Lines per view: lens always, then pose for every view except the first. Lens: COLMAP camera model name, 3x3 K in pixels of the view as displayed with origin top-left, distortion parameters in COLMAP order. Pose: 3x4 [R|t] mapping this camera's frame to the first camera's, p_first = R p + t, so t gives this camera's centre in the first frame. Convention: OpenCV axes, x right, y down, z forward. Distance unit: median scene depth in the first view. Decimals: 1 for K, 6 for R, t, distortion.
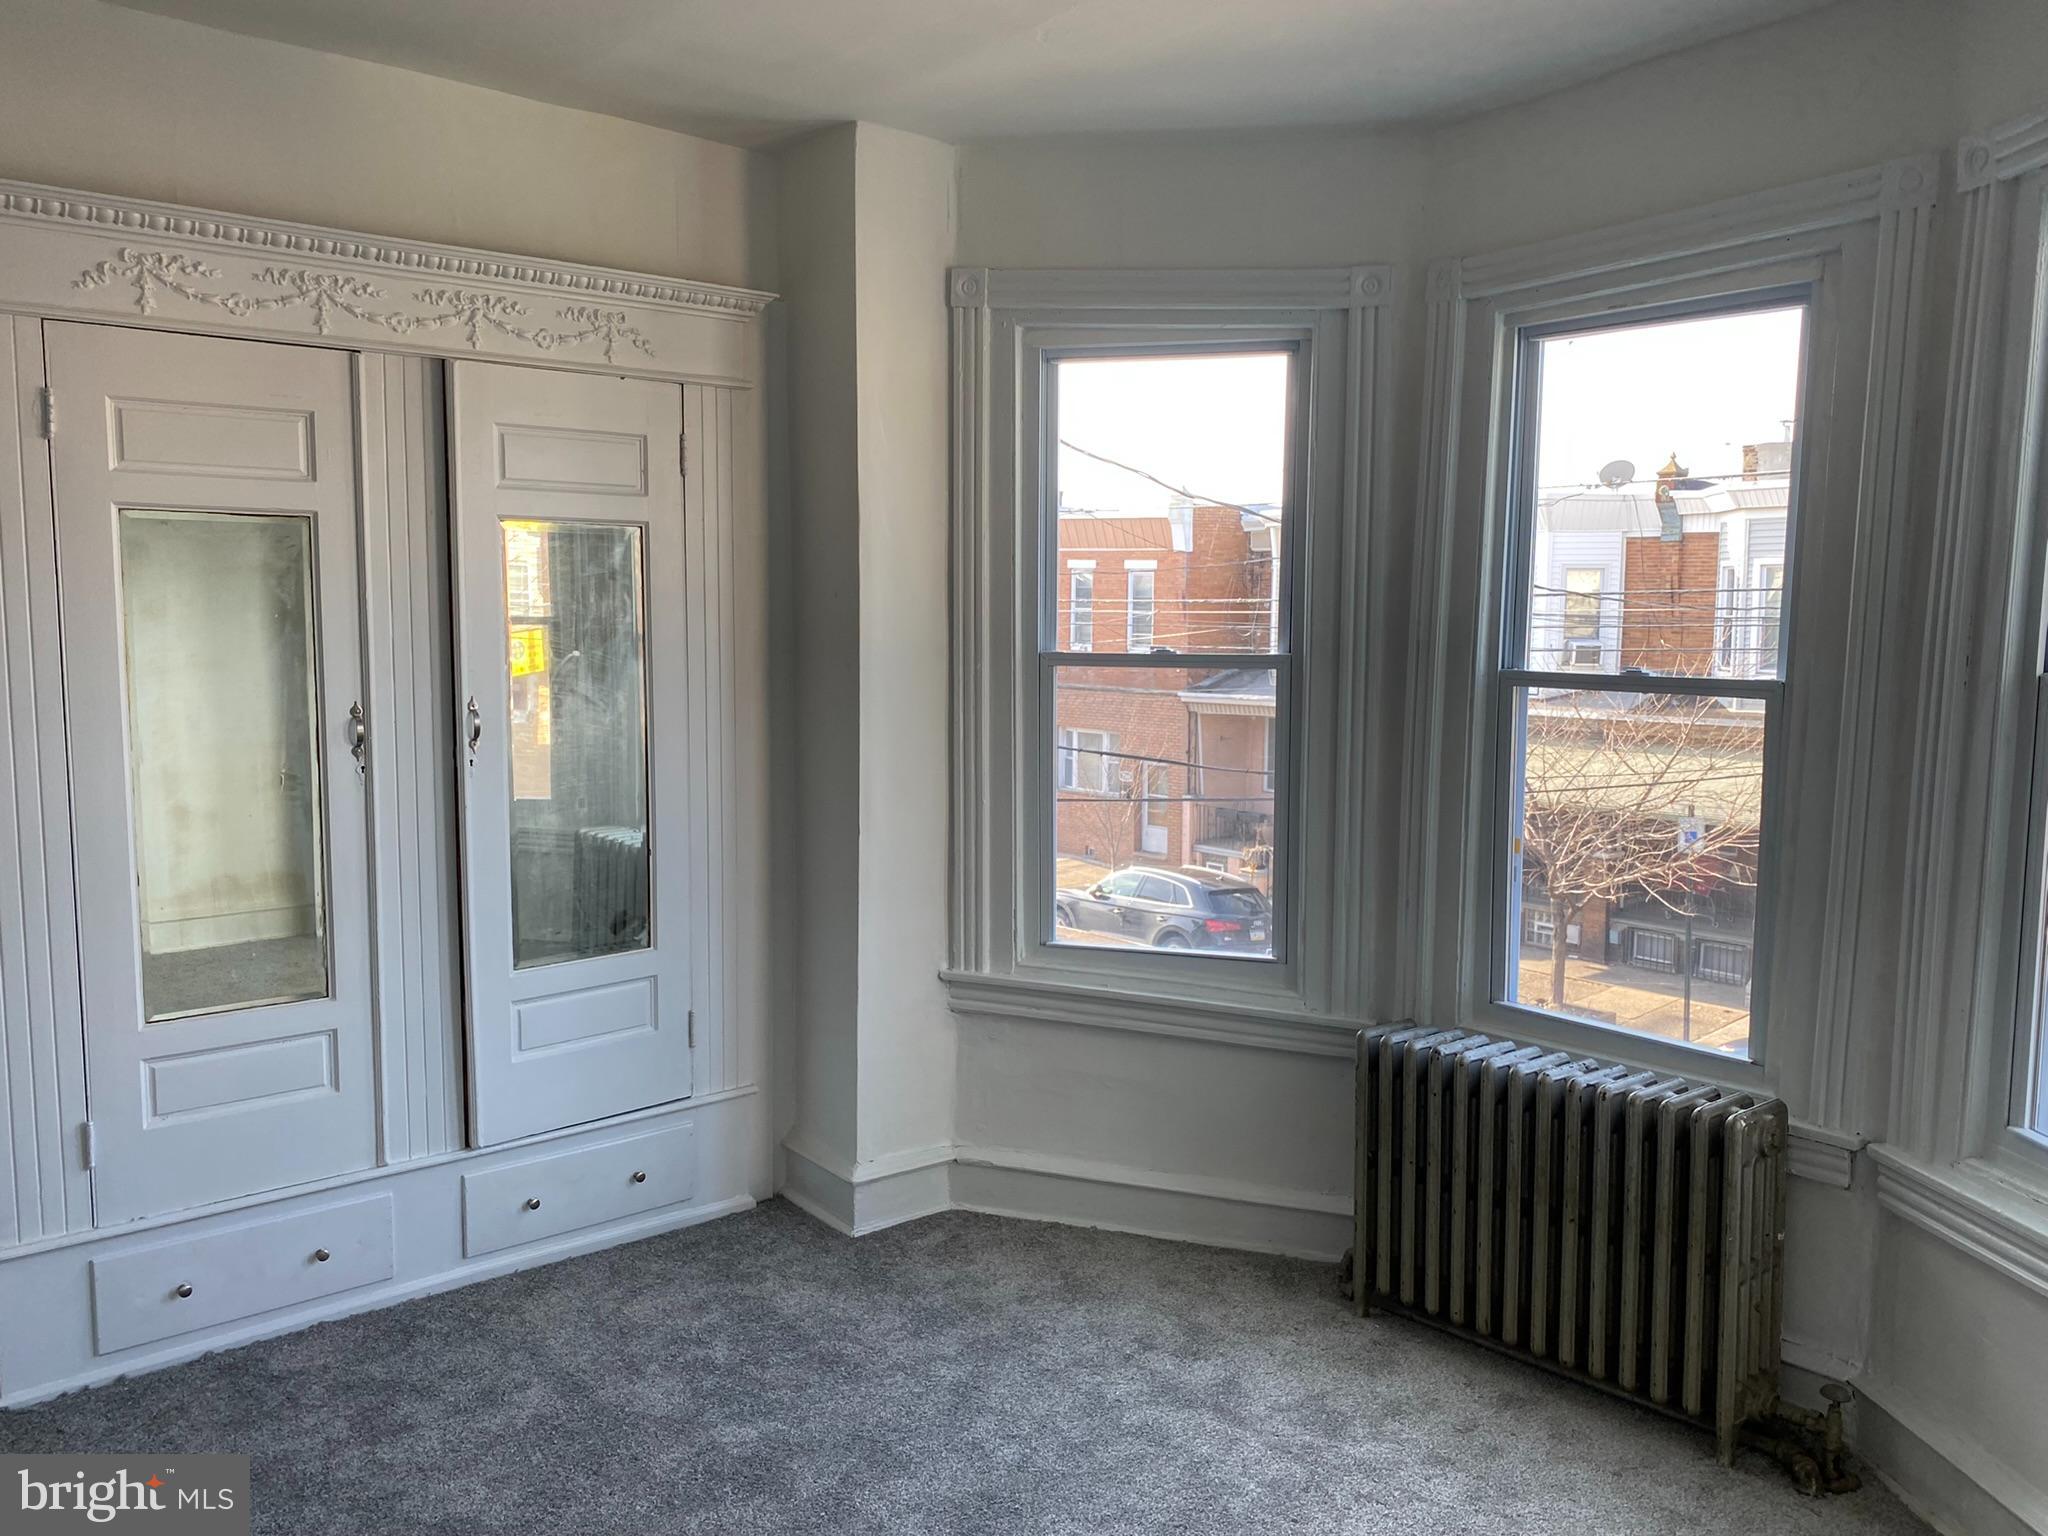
lens RADIAL K [[1582.5, 0, 1040.5], [0, 1582.5, 770.2], [0, 0, 1]] dist [0.000614, -0.000854]
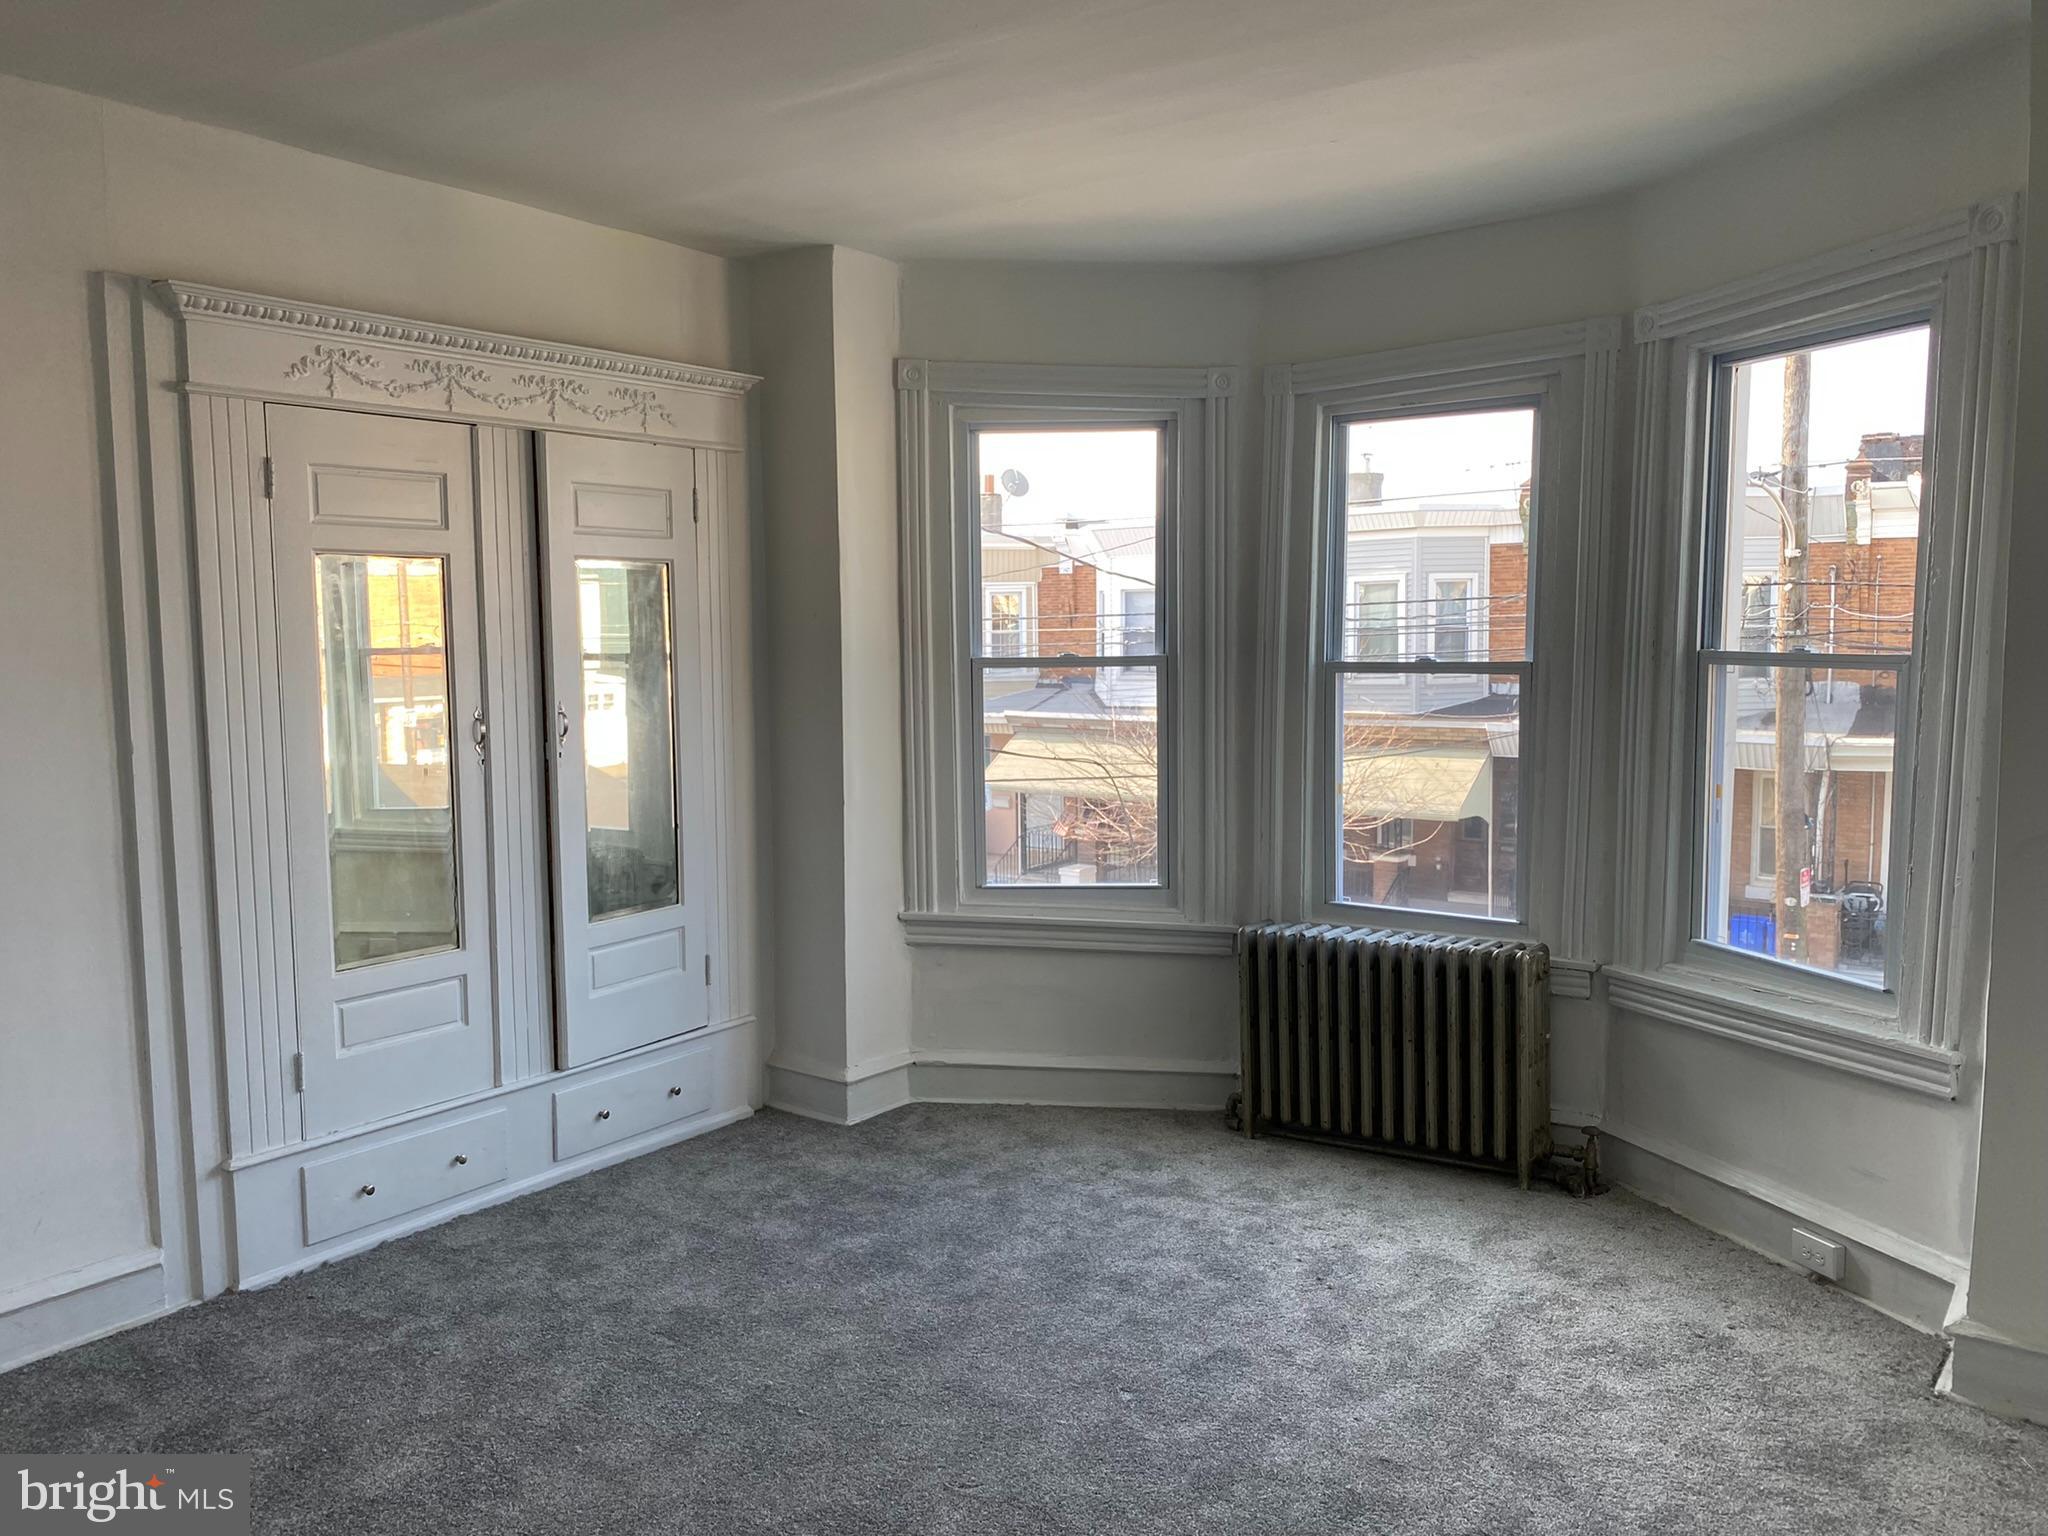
lens RADIAL K [[1582.5, 0, 1002.4], [0, 1582.5, 774.0], [0, 0, 1]] dist [0.000614, -0.000854]
pose [[0.973841, -0.038879, 0.223882, -0.304484], [0.041574, 0.999109, -0.007332, 0.034288], [-0.223397, 0.016448, 0.974589, -0.289159]]
